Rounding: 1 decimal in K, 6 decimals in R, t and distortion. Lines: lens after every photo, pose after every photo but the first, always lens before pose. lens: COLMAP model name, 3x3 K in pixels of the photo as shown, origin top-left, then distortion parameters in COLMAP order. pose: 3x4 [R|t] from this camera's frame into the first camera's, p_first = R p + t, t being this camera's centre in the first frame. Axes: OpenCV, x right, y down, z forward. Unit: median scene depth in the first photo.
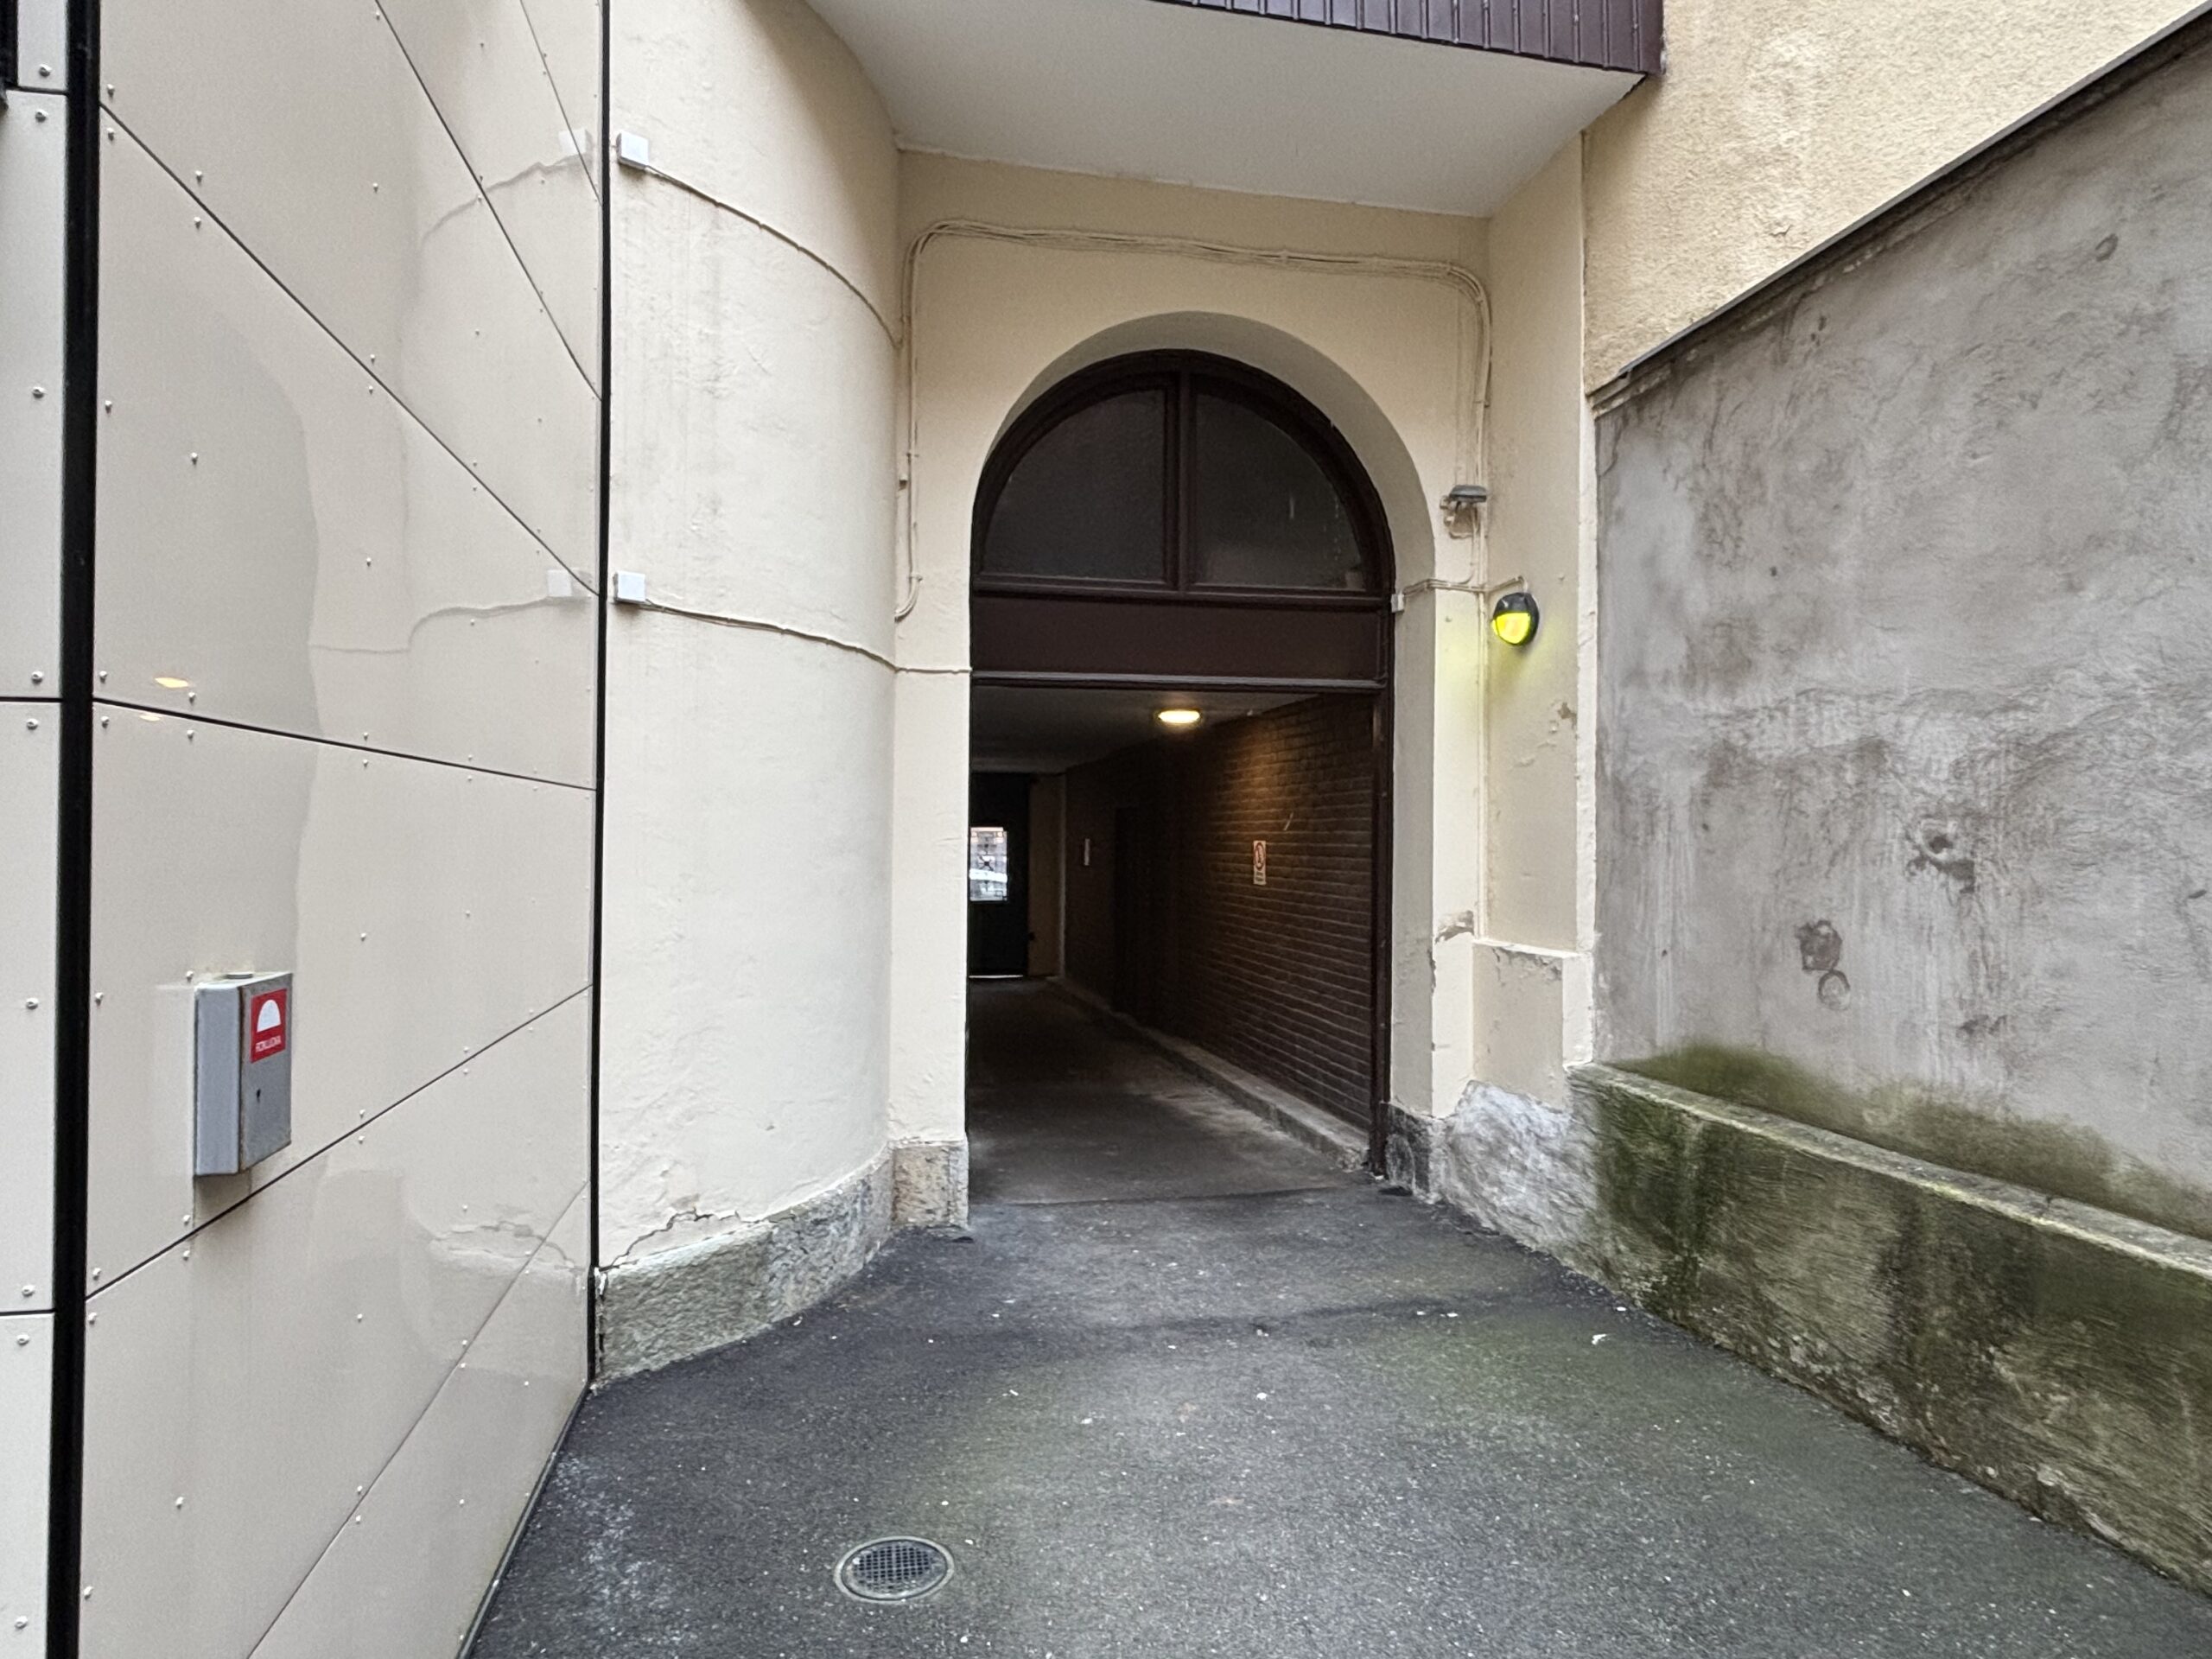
lens RADIAL K [[1278.5, 0, 1101.9], [0, 1278.5, 830.8], [0, 0, 1]] dist [0.003034, -0.000511]
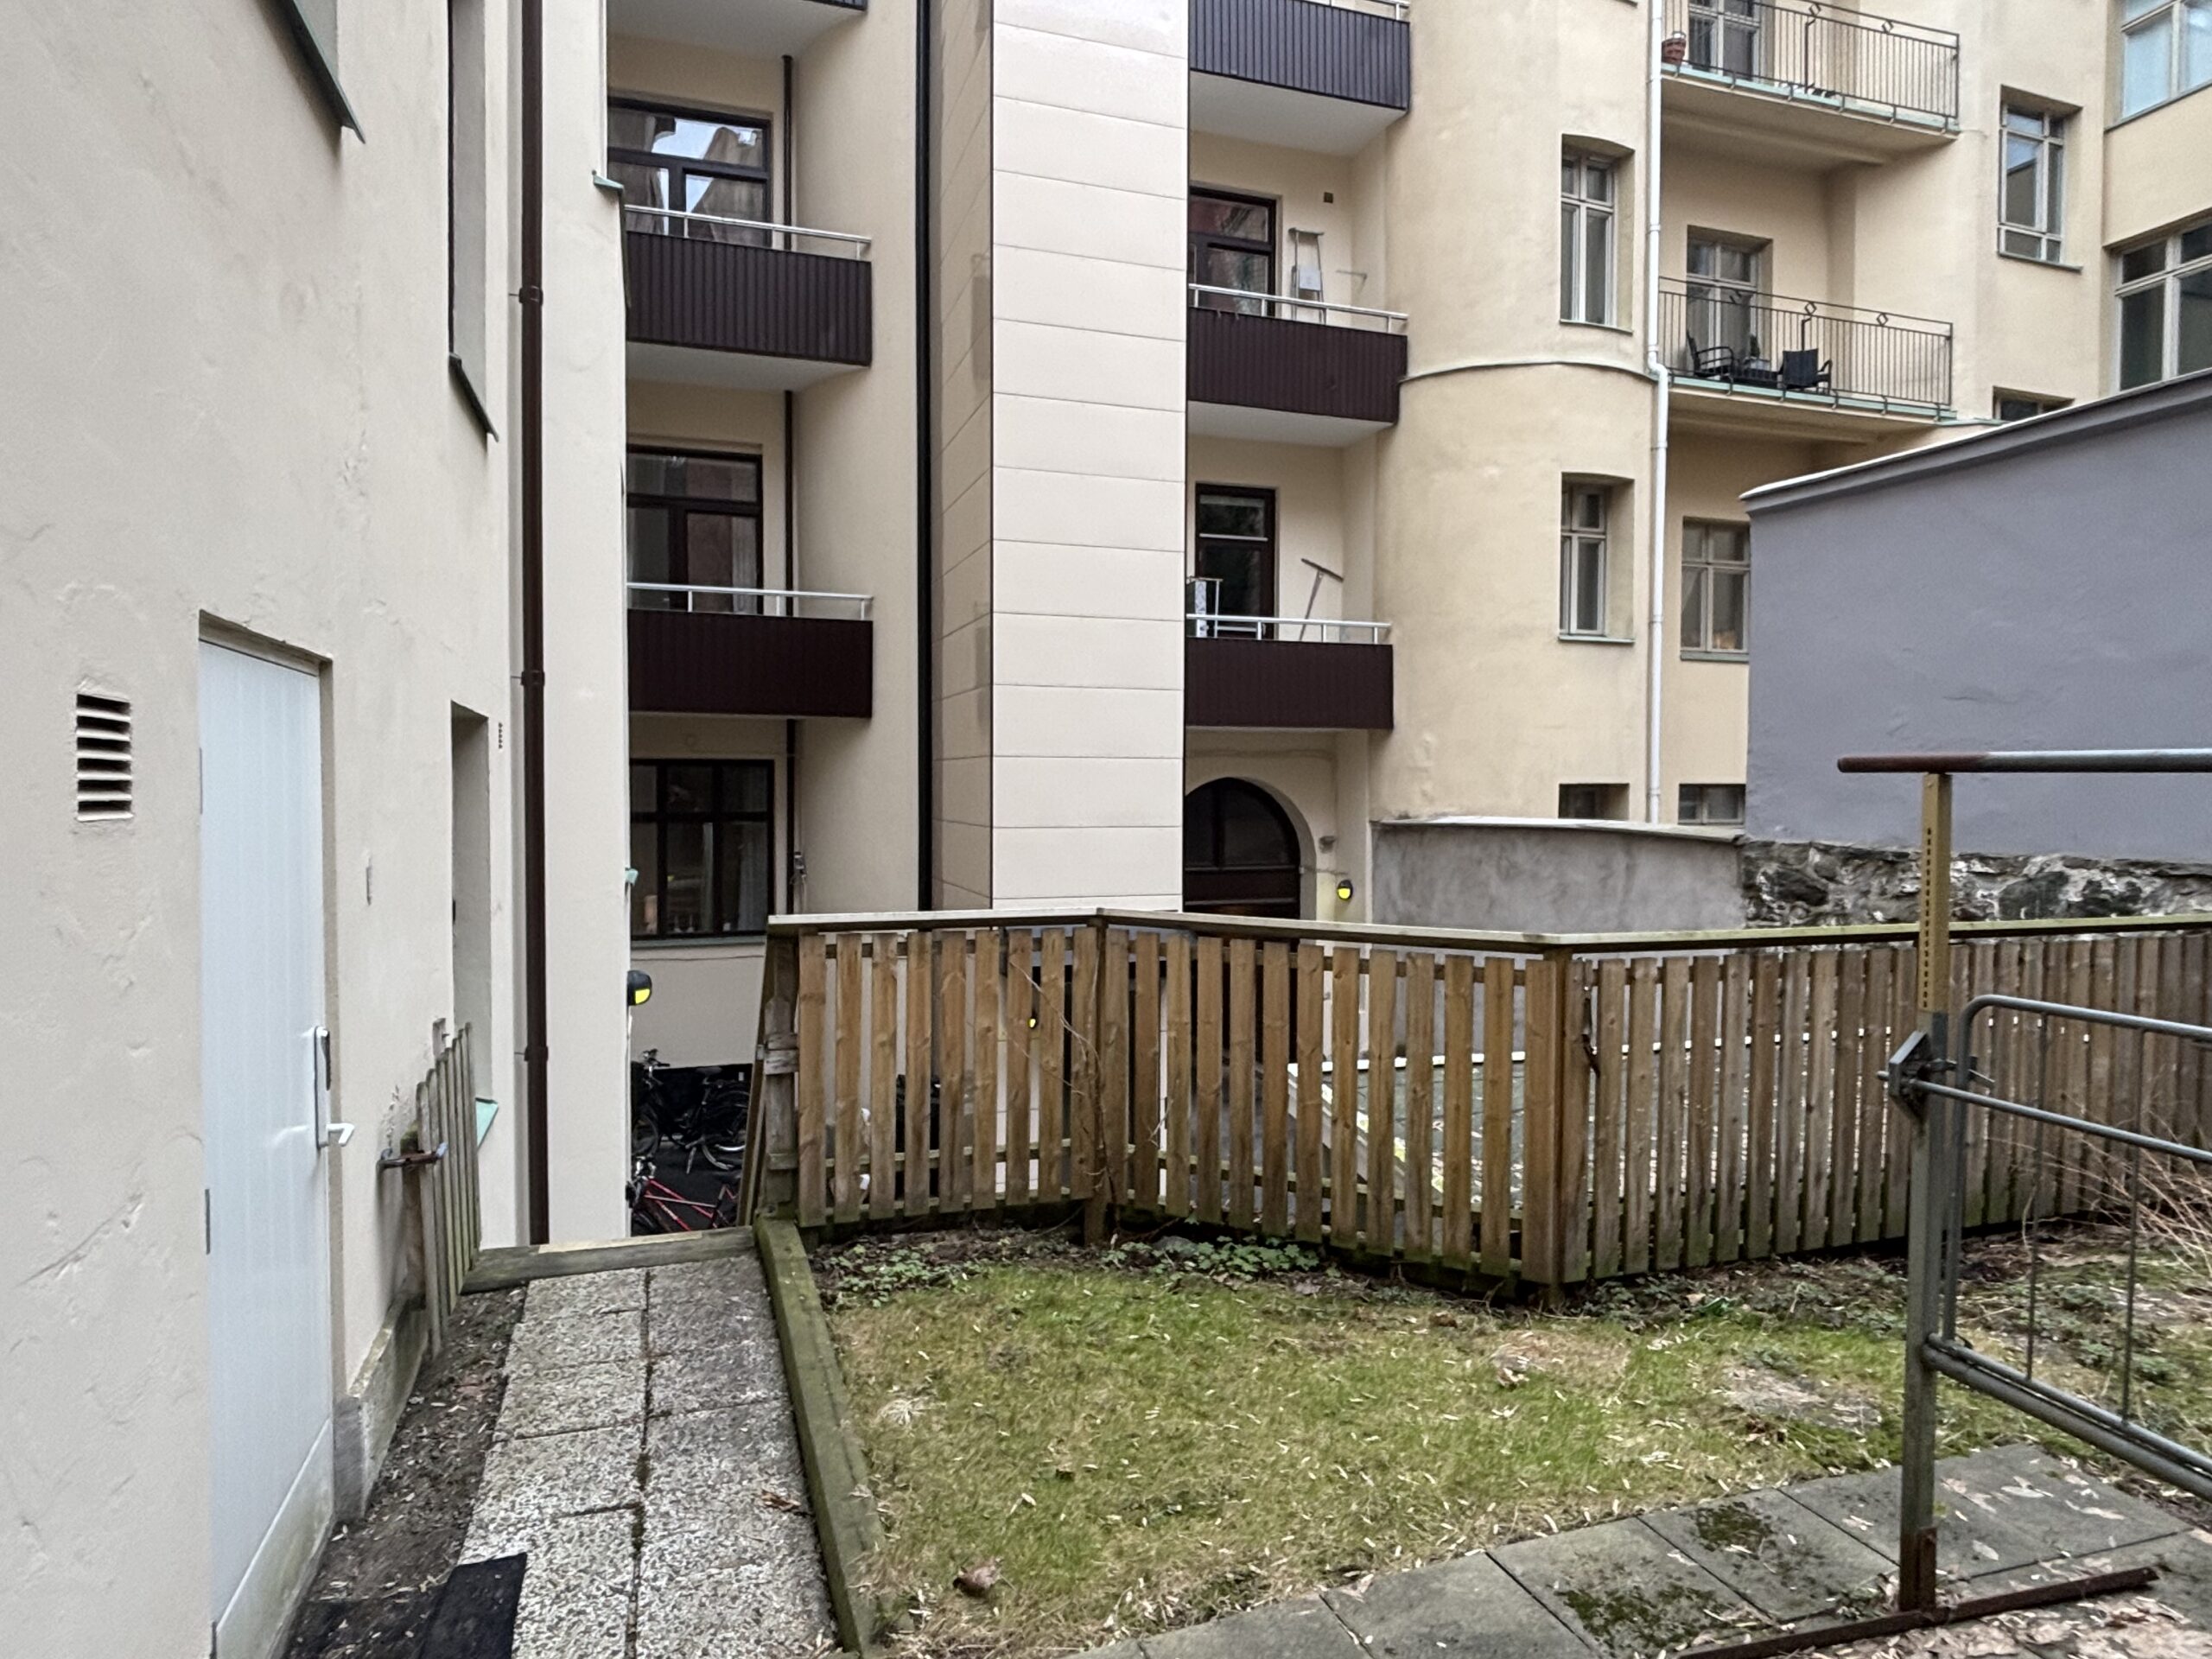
lens RADIAL K [[1278.5, 0, 1103.7], [0, 1278.5, 831.9], [0, 0, 1]] dist [0.003034, -0.000511]
pose [[0.992590, -0.007336, 0.121294, -0.530809], [0.002661, 0.999249, 0.038656, -0.397029], [-0.121486, -0.038046, 0.991864, -1.675656]]
